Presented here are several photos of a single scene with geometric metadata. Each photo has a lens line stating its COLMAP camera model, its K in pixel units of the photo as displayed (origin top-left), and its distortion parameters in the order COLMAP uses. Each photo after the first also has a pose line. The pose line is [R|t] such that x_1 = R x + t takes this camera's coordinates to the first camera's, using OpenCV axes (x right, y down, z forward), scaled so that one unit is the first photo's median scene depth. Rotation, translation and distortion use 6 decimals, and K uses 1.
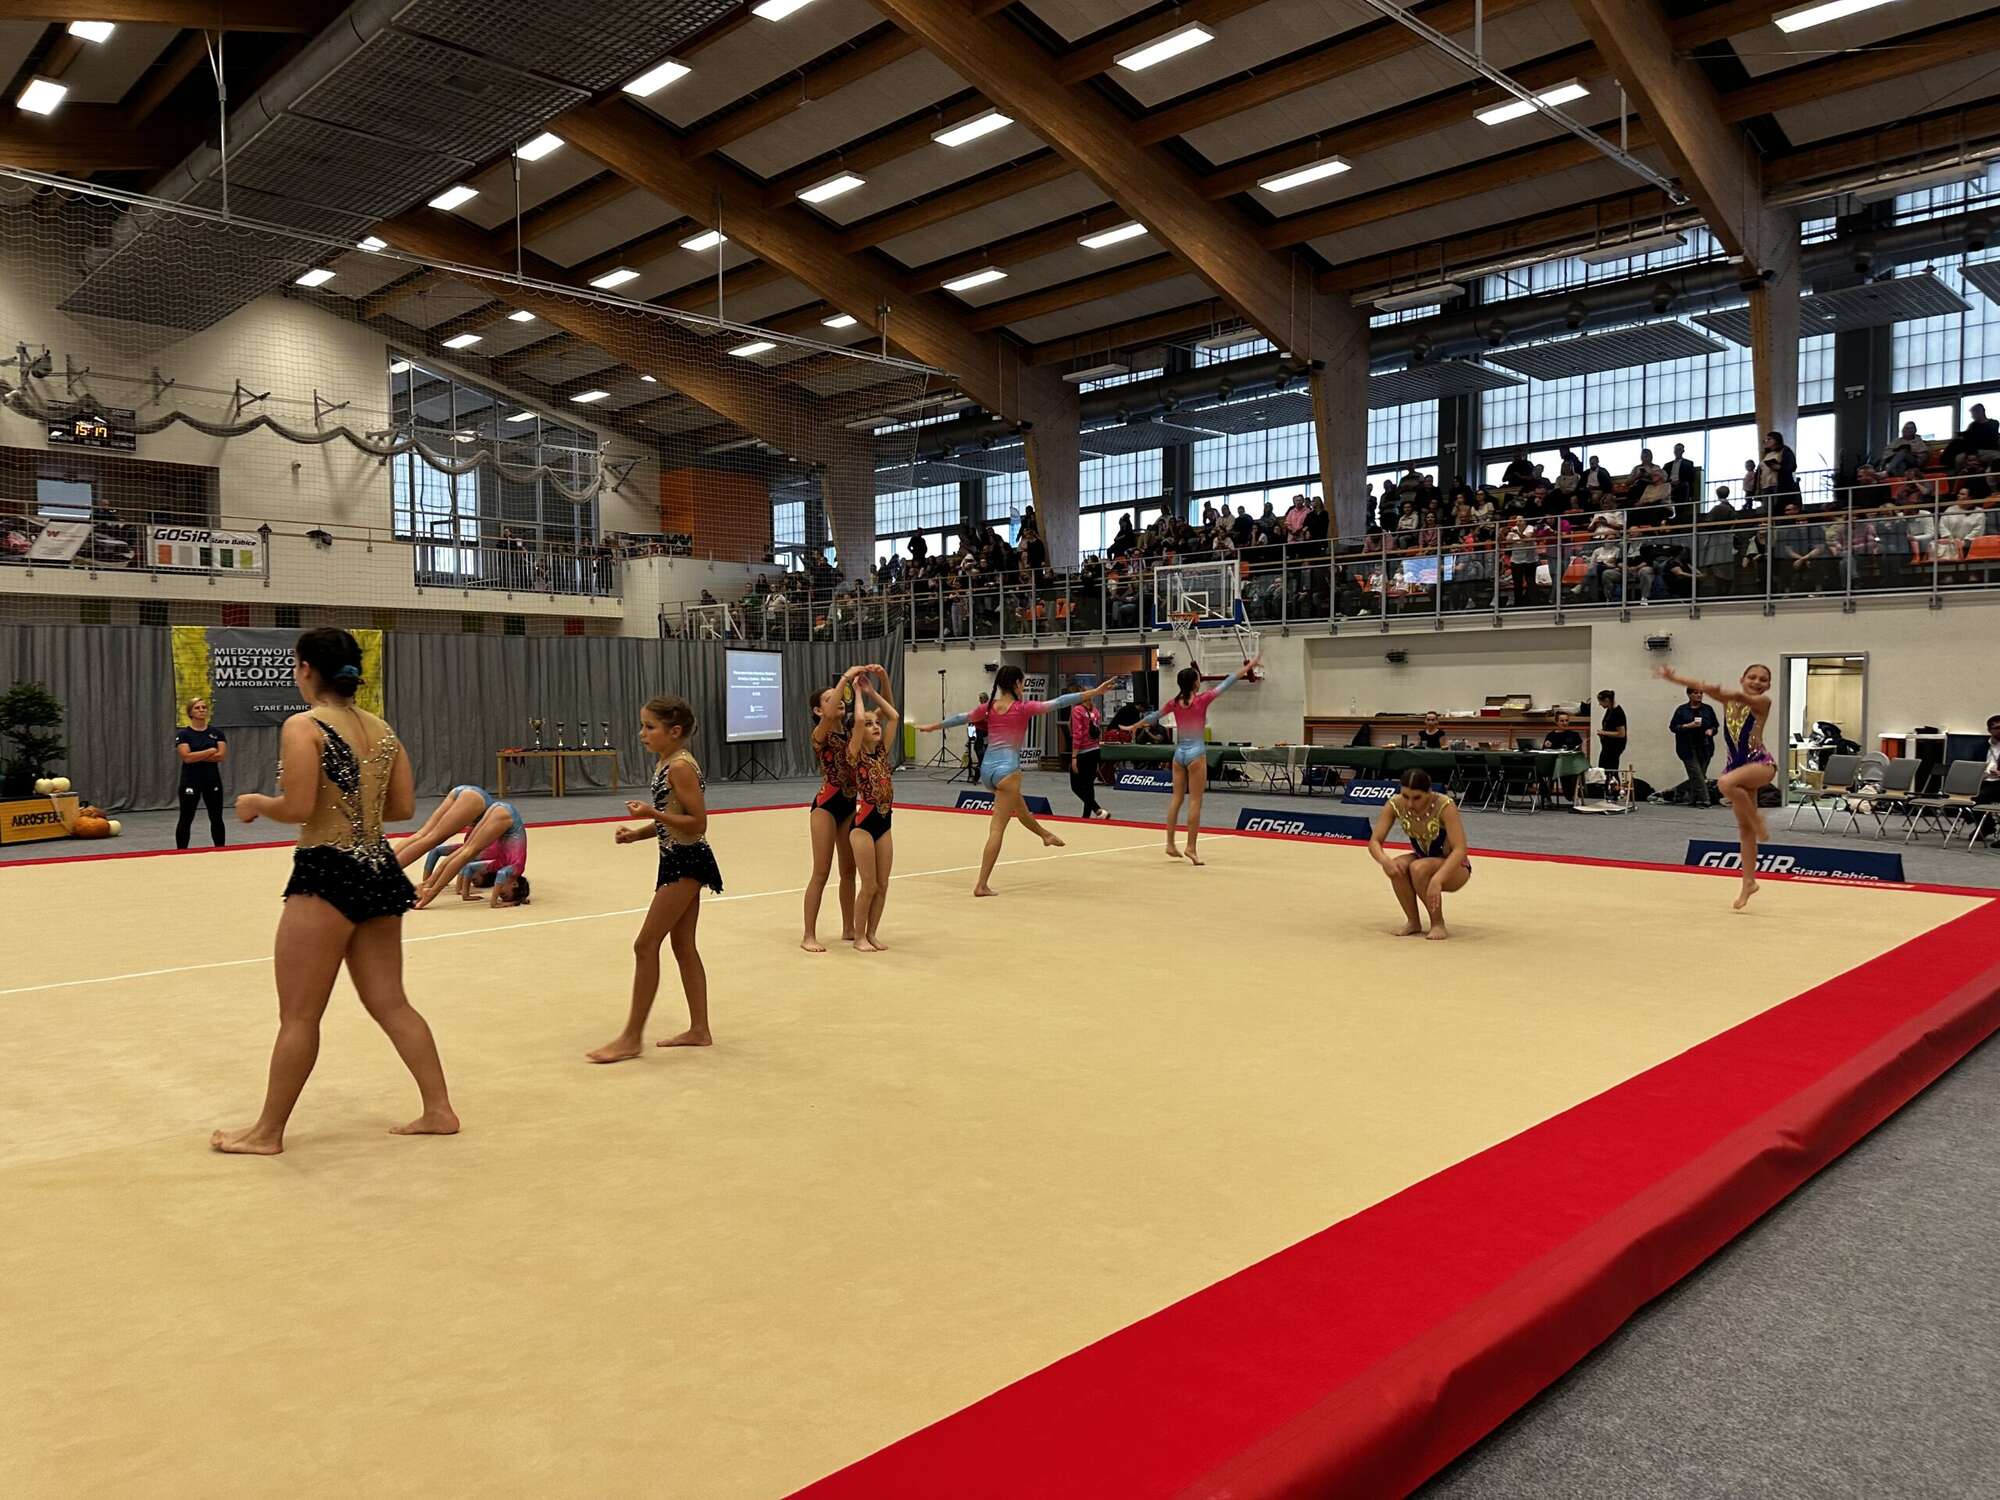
lens RADIAL K [[1407.6, 0, 1025.0], [0, 1407.6, 768.2], [0, 0, 1]] dist [0.062188, -0.074859]
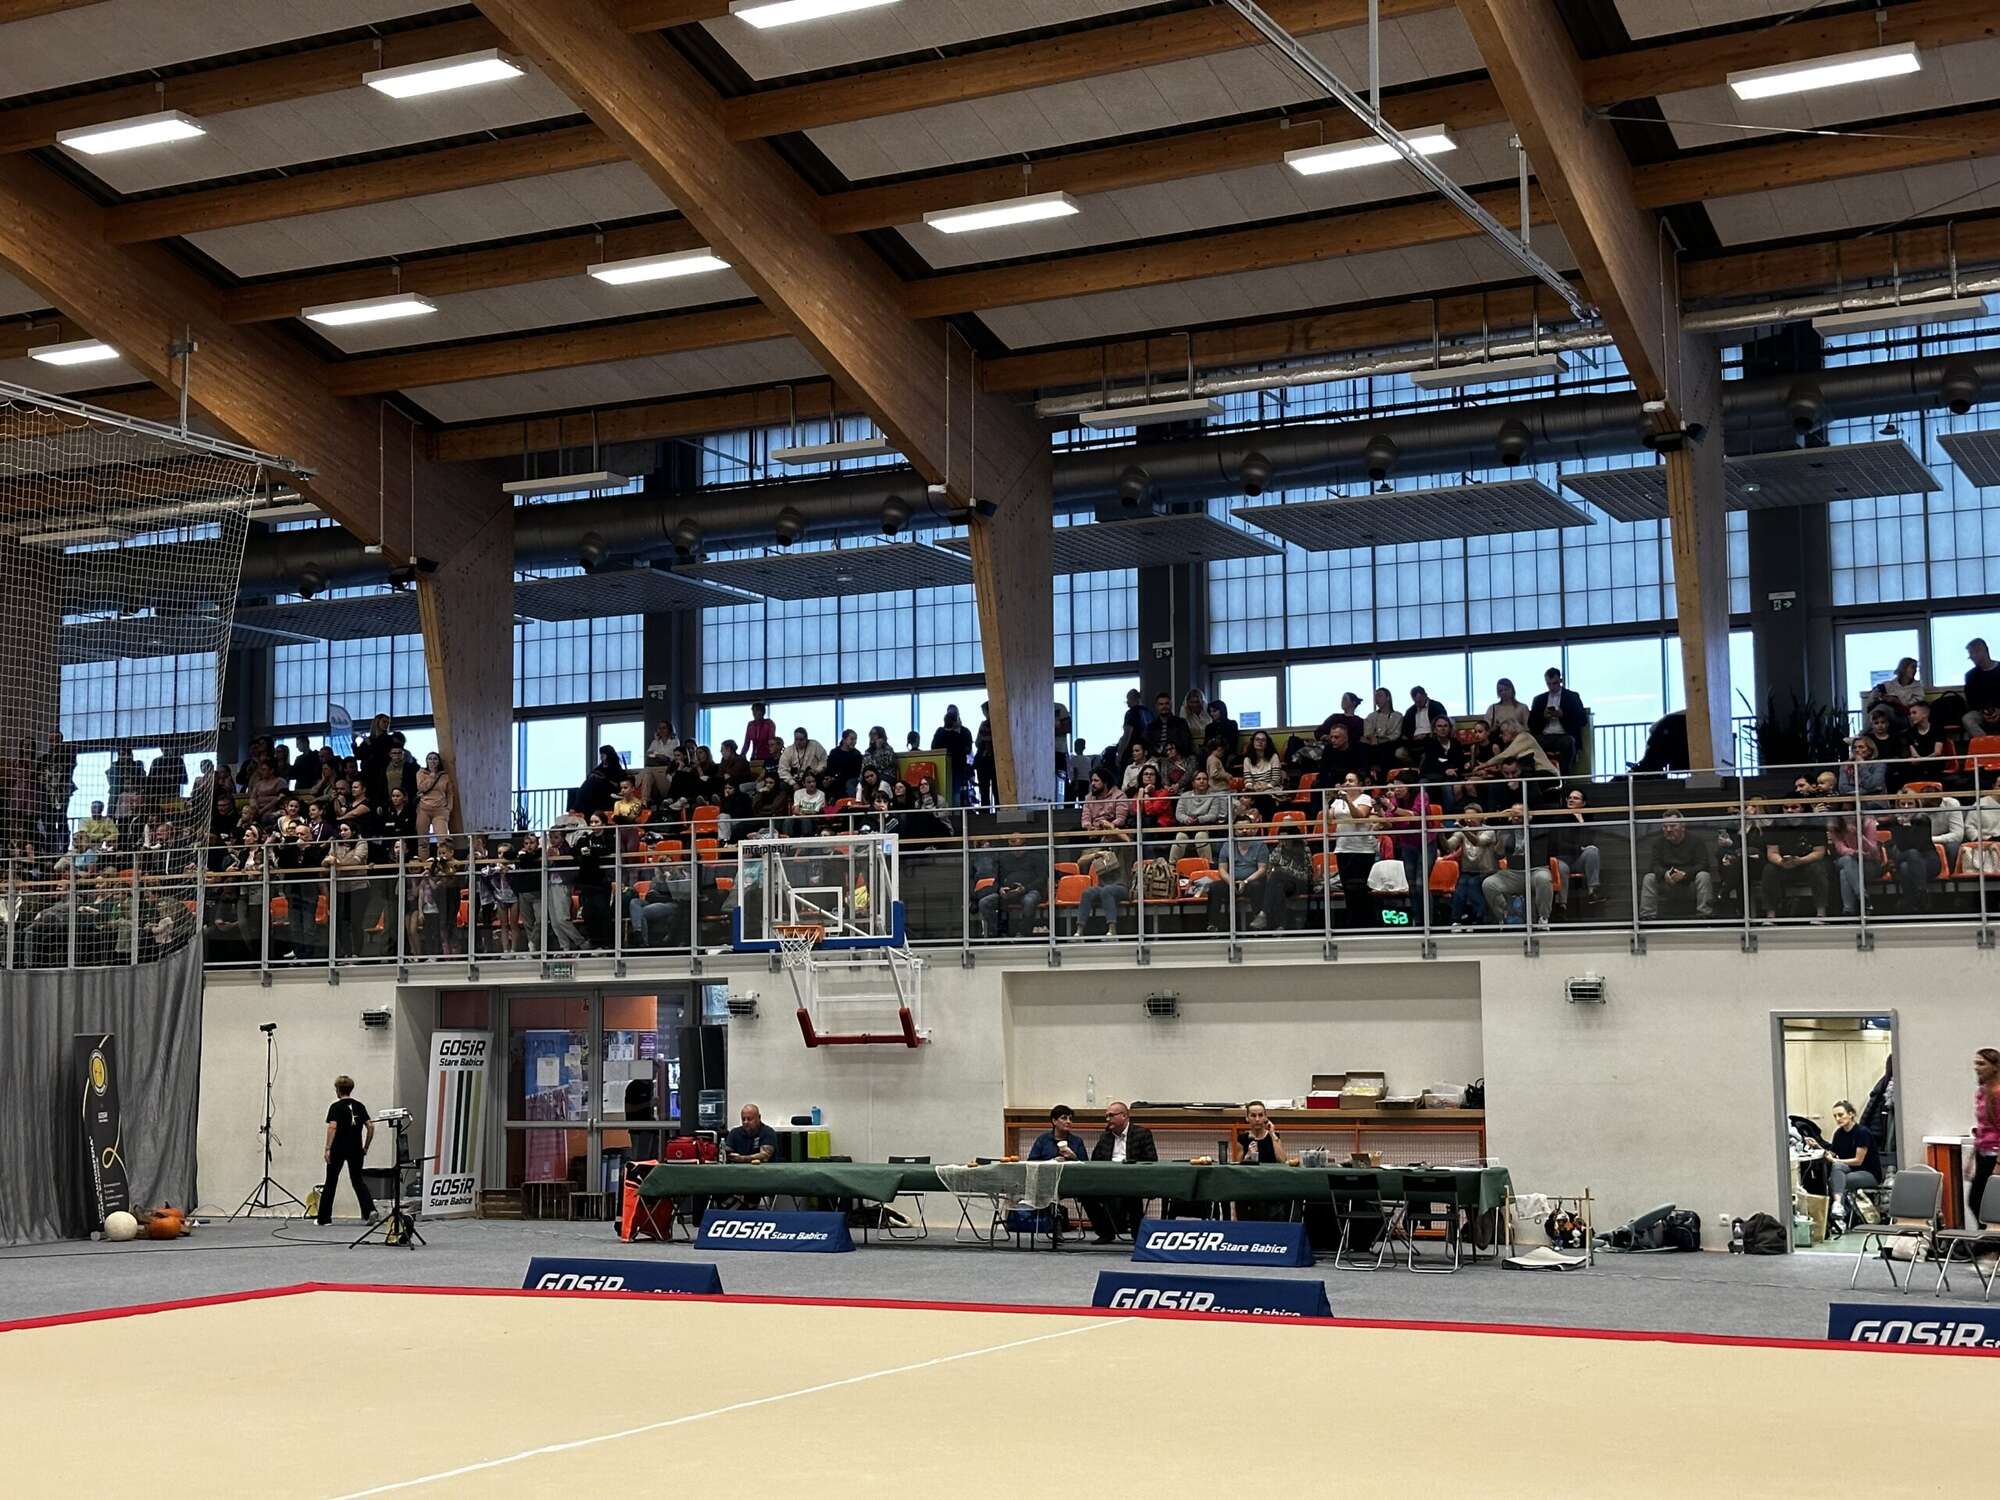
lens RADIAL K [[2801.2, 0, 968.7], [0, 2801.2, 752.8], [0, 0, 1]] dist [0.339412, -1.359930]
pose [[0.948534, 0.031607, 0.315094, -0.182401], [0.018198, 0.987922, -0.153880, -0.003436], [-0.316152, 0.151694, 0.936502, -0.089648]]
